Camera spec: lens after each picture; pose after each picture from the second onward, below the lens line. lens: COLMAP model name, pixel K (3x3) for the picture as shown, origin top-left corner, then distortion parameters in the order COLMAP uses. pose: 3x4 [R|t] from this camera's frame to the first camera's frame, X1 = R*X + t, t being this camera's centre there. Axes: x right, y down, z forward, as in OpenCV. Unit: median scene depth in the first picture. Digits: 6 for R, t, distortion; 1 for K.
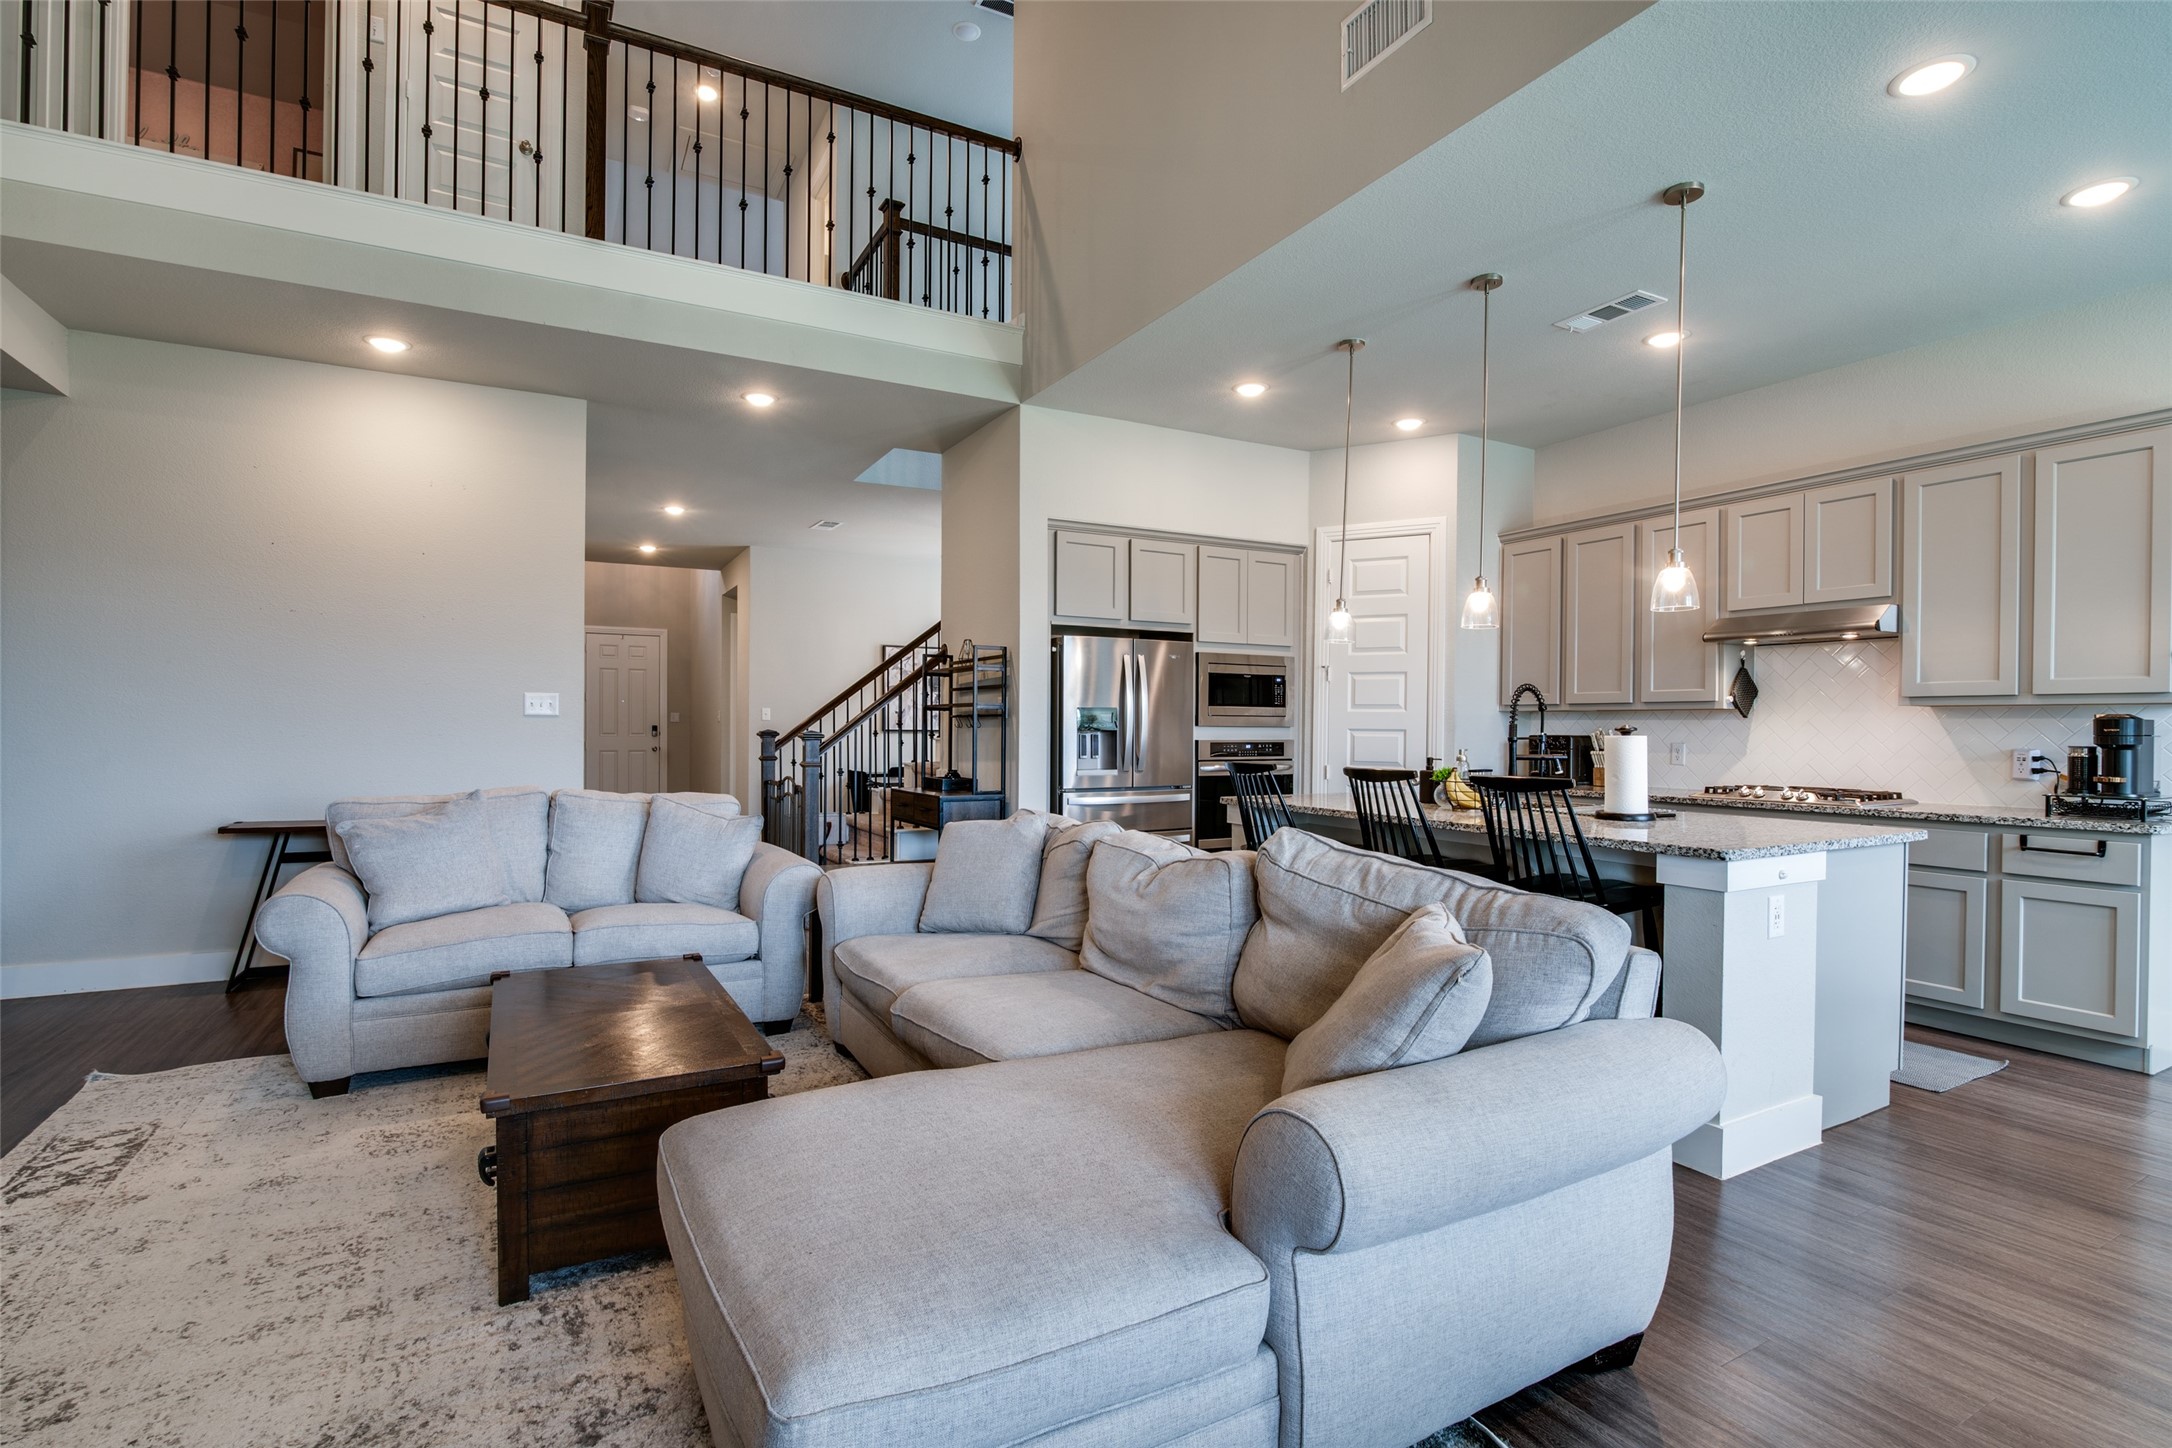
lens RADIAL K [[1020.3, 0, 1075.6], [0, 1020.3, 730.9], [0, 0, 1]] dist [-0.019760, 0.001346]
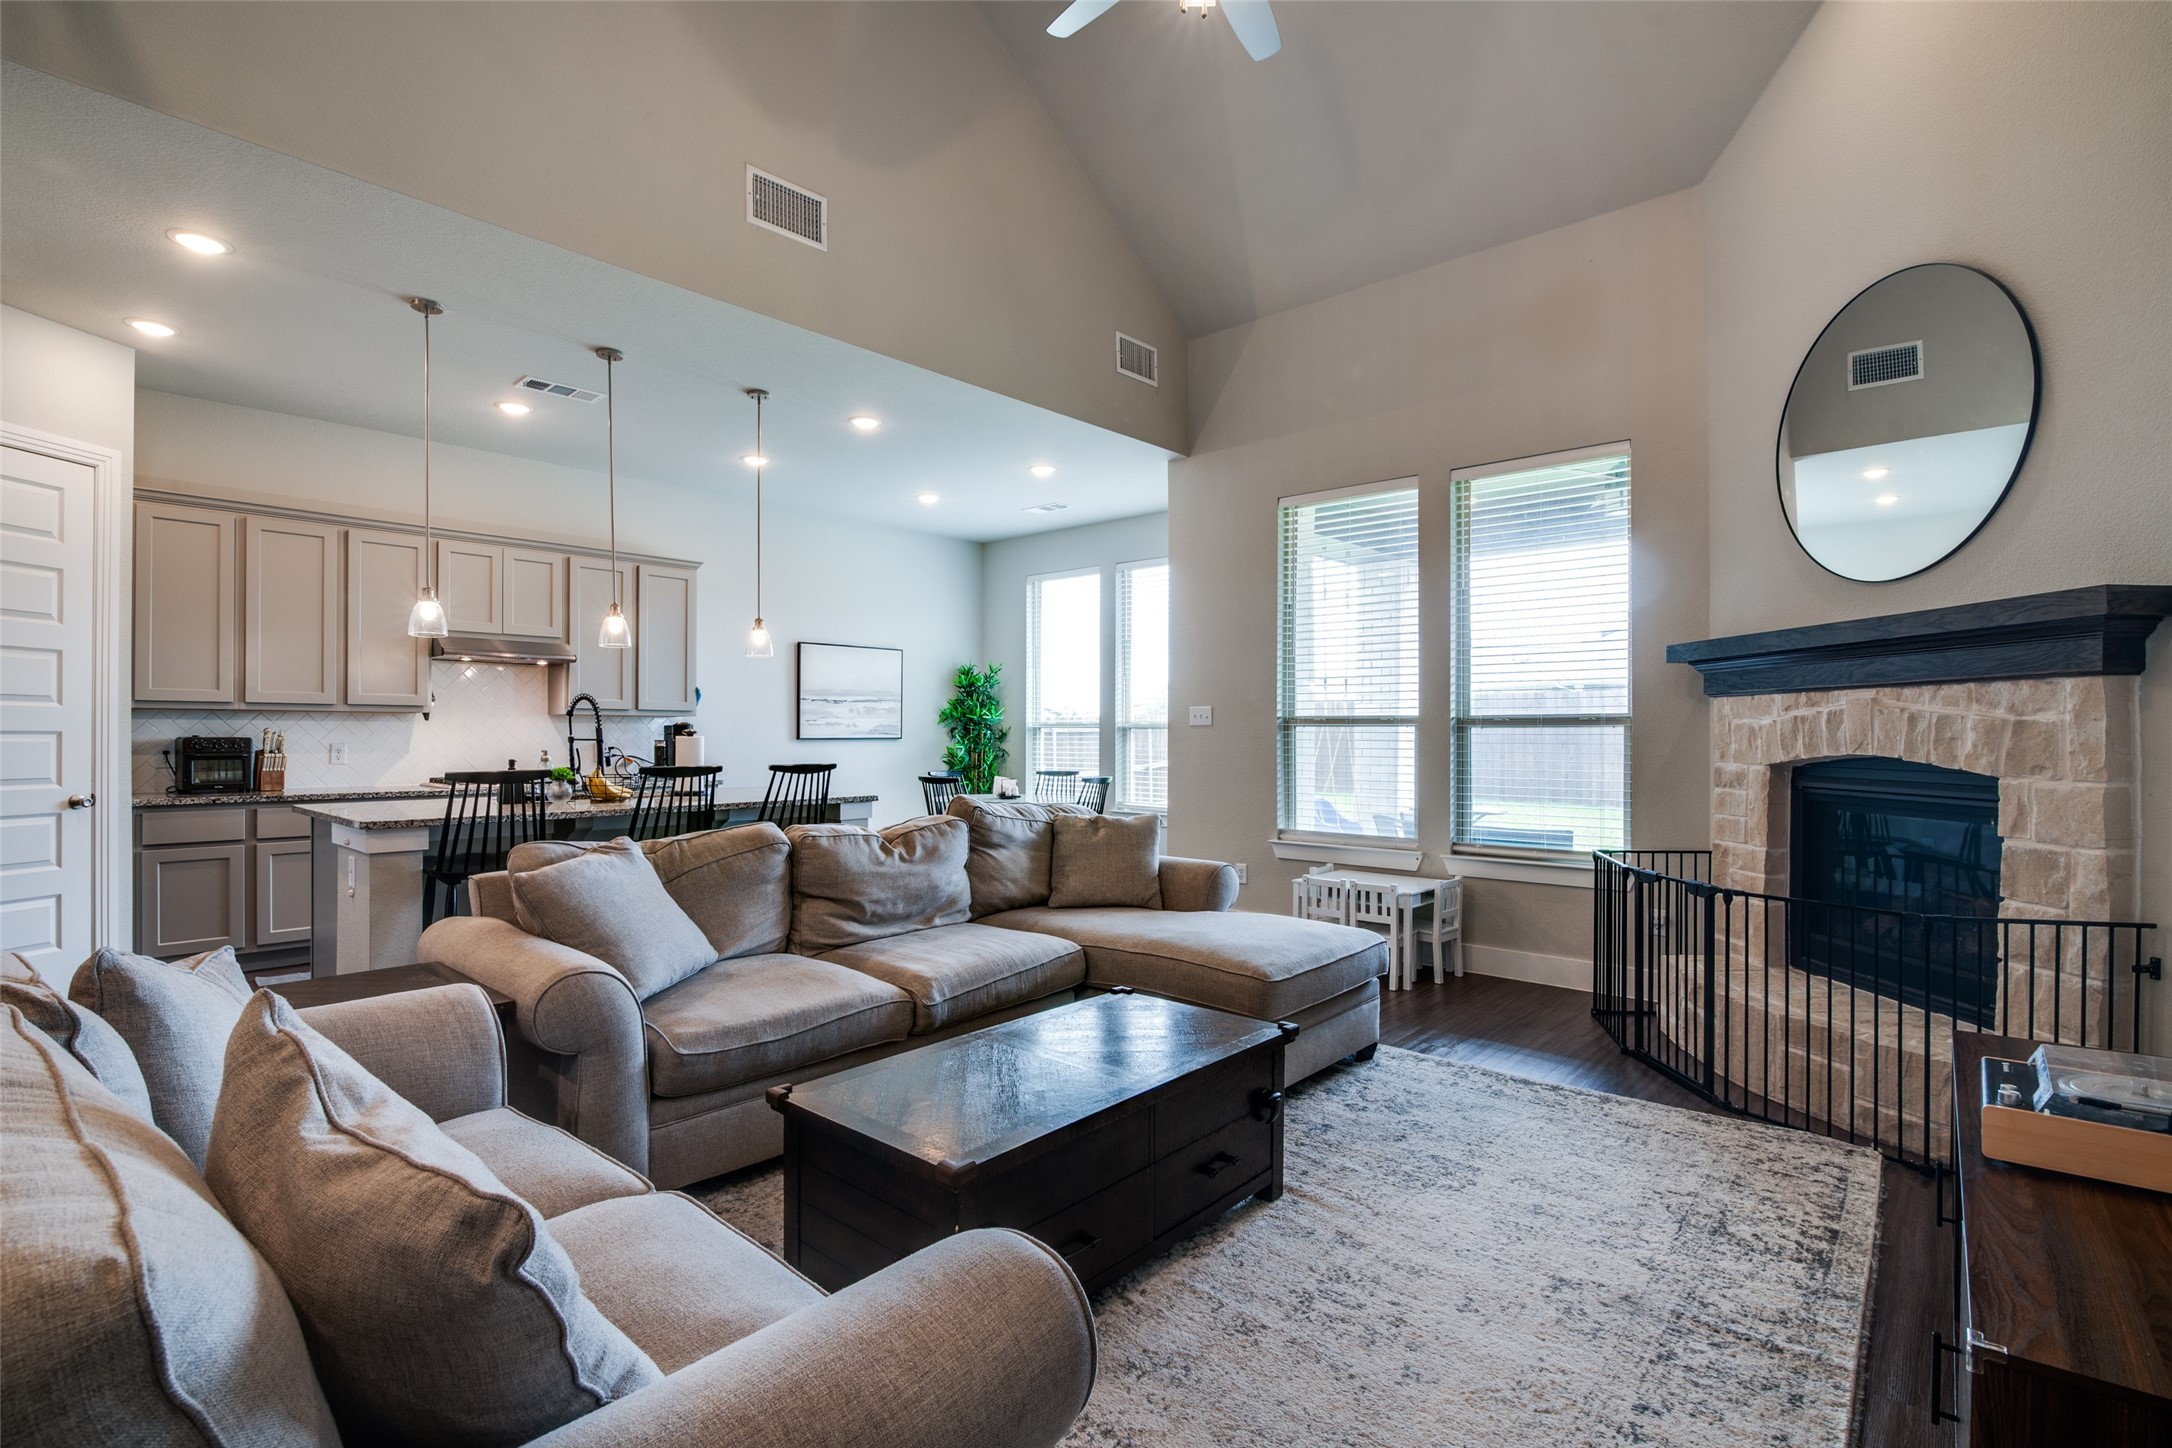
lens RADIAL K [[1008.2, 0, 1074.9], [0, 1008.2, 732.9], [0, 0, 1]] dist [-0.019520, 0.000591]
pose [[-0.330482, -0.006481, 0.943790, -0.794446], [-0.002100, 0.999979, 0.006131, -0.008600], [-0.943810, 0.000044, -0.330488, 0.790178]]
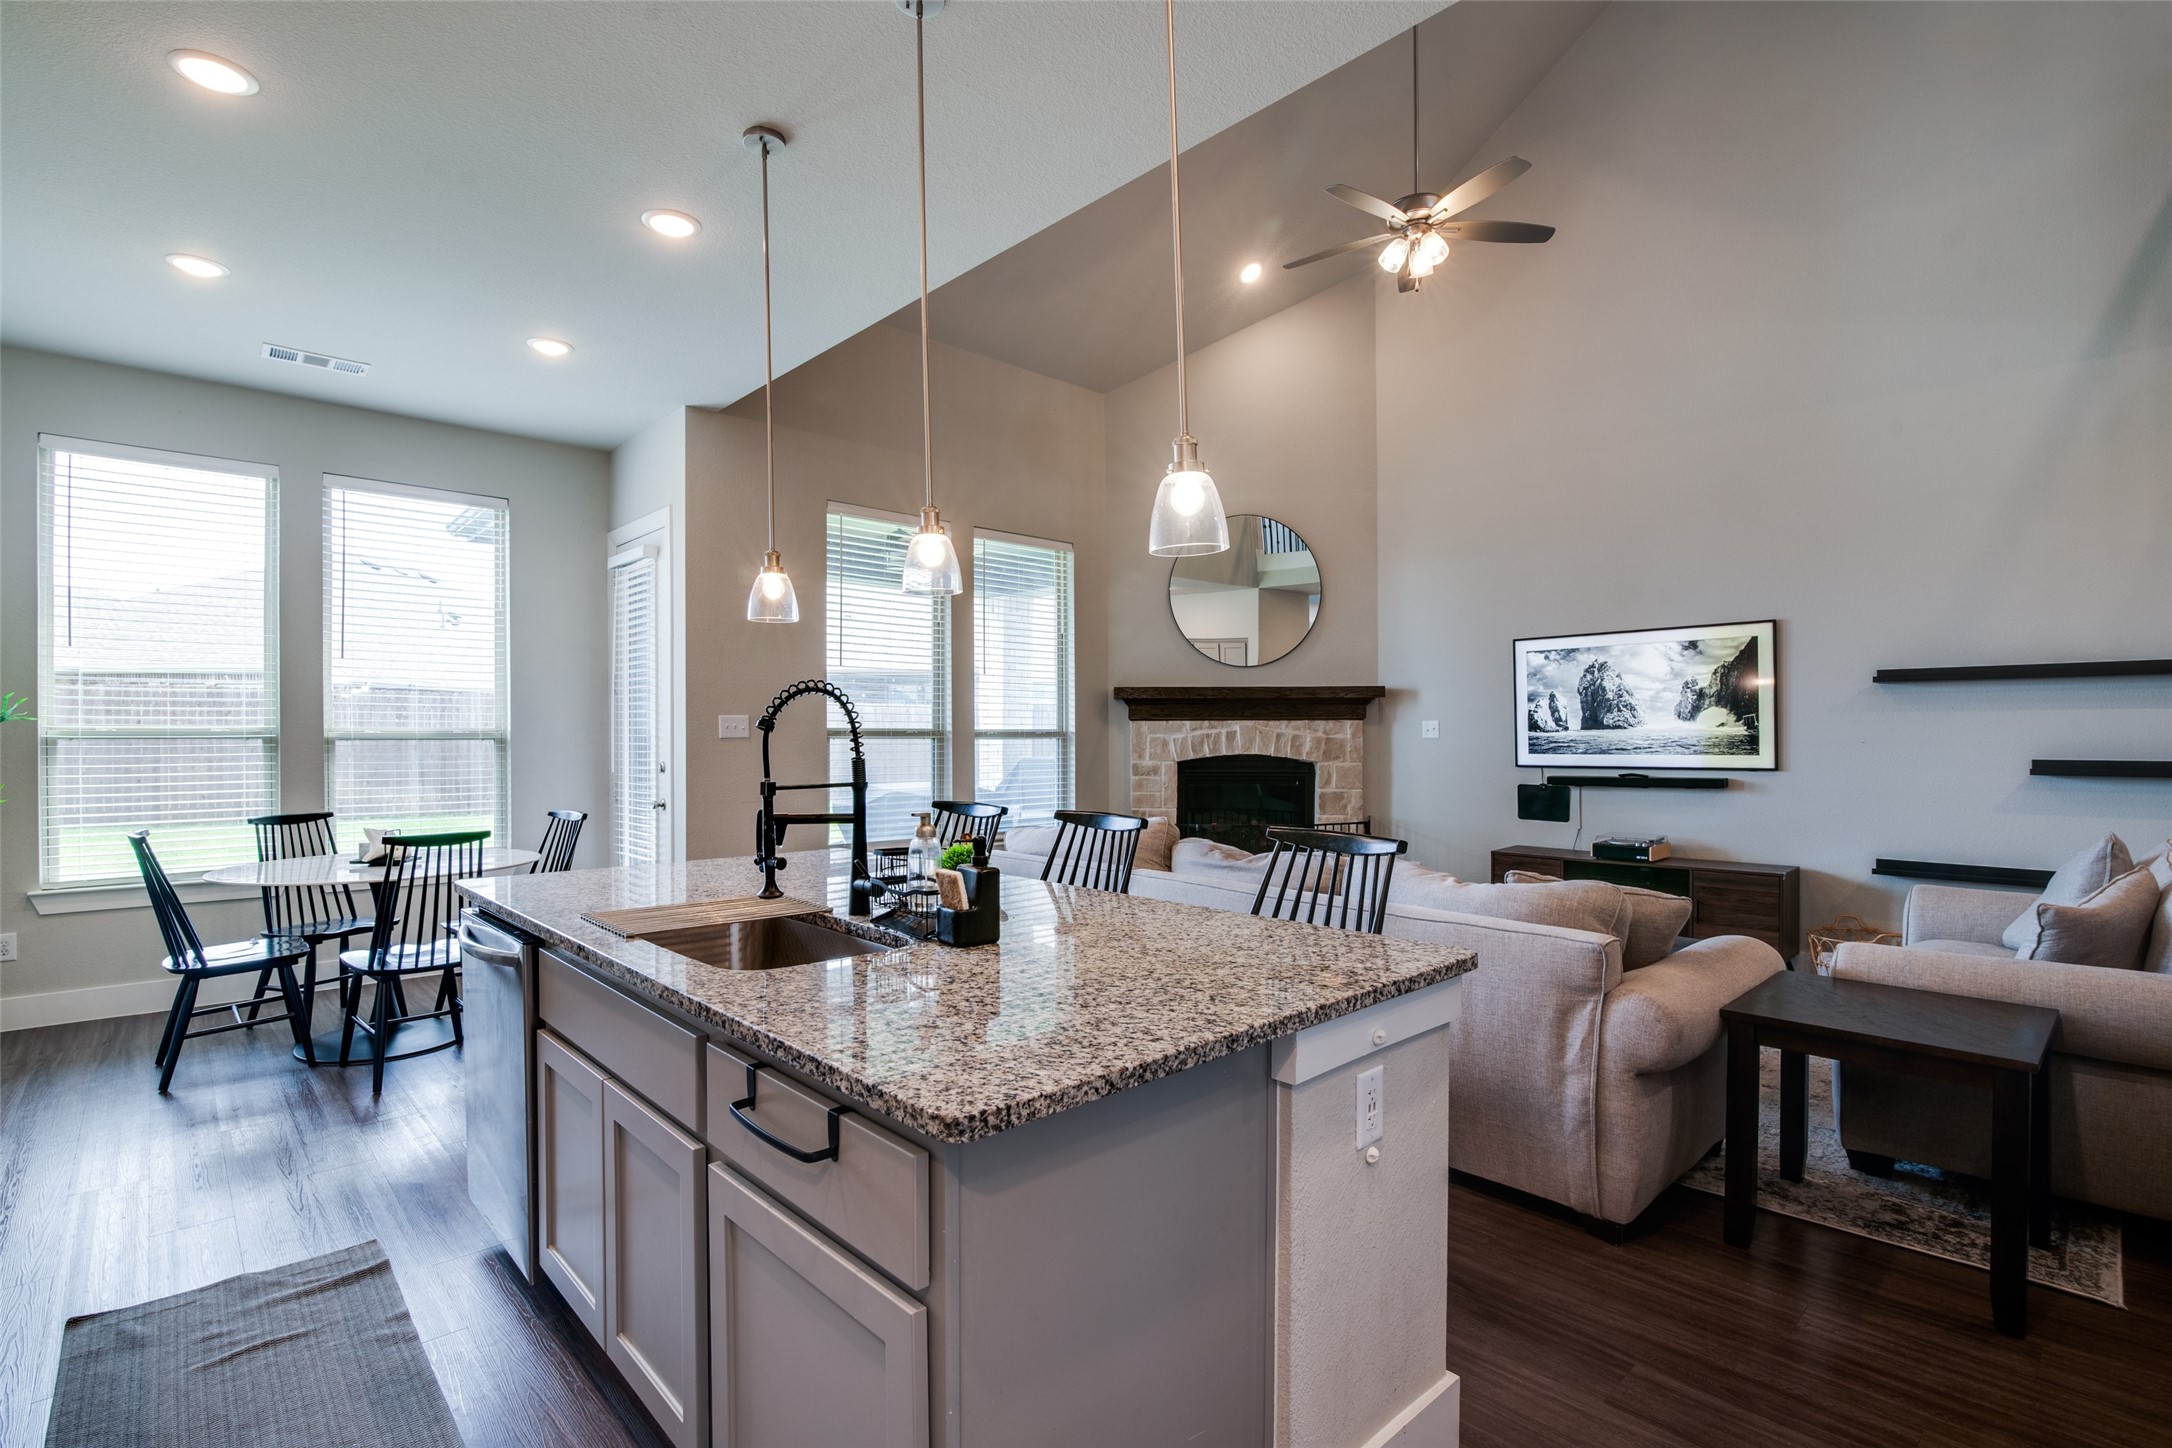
lens RADIAL K [[1008.2, 0, 1074.9], [0, 1008.2, 732.9], [0, 0, 1]] dist [-0.019520, 0.000591]
pose [[-0.970790, -0.005231, -0.239872, 0.401915], [-0.005468, 0.999985, 0.000322, -0.019667], [0.239867, 0.001624, -0.970805, 1.418070]]
